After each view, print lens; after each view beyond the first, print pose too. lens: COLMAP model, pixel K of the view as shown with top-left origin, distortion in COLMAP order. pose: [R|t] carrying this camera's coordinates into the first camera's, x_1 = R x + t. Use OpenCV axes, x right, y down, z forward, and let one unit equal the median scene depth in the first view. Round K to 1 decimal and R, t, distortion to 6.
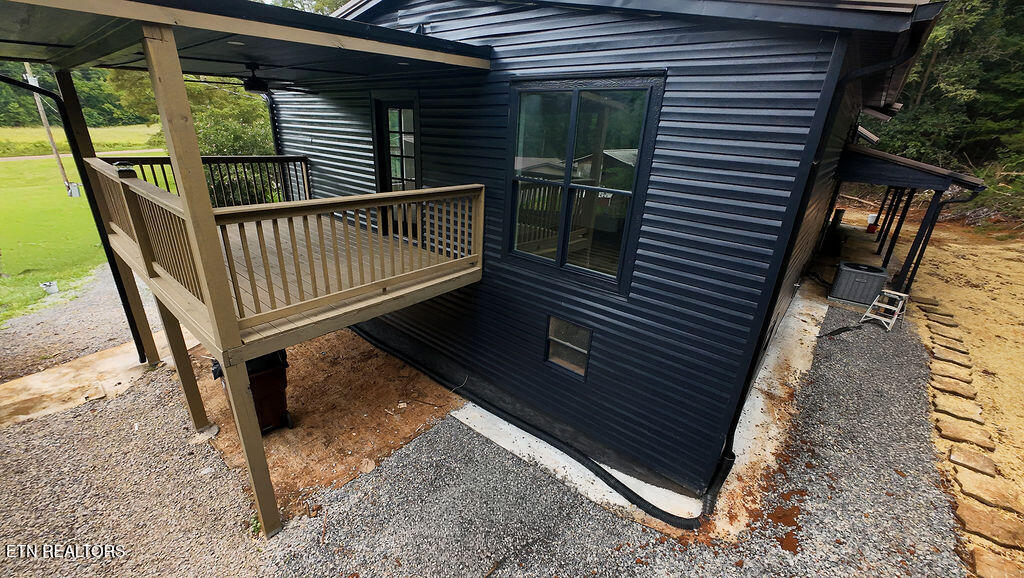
lens RADIAL K [[396.6, 0, 511.6], [0, 396.6, 287.9], [0, 0, 1]] dist [0.003470, 0.000850]
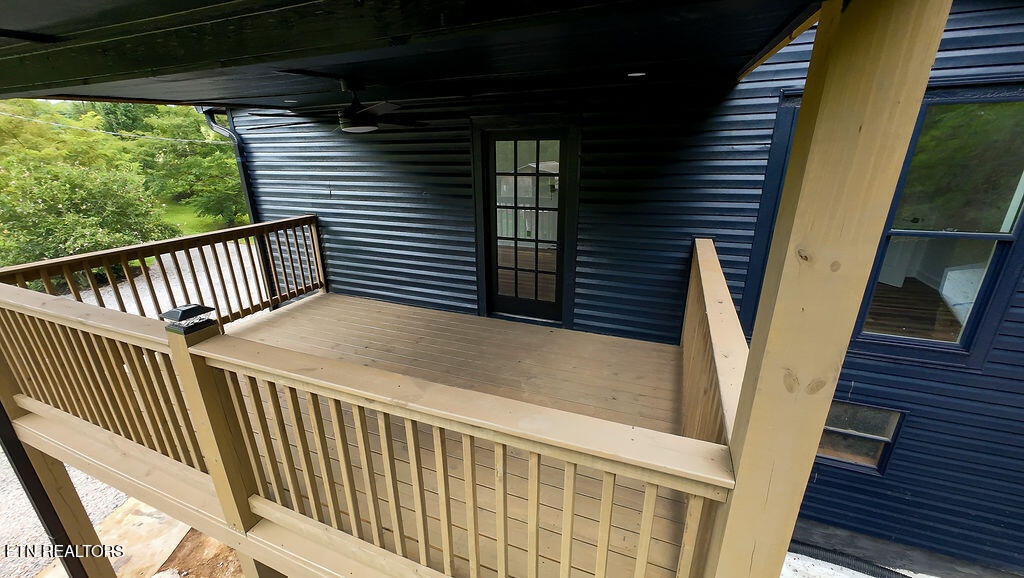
lens RADIAL K [[396.6, 0, 512.5], [0, 396.6, 286.5], [0, 0, 1]] dist [0.003470, 0.000850]
pose [[0.951829, -0.160304, 0.261387, -0.401563], [0.168482, 0.985663, -0.009030, -0.149963], [-0.256192, 0.052634, 0.965192, 0.261534]]
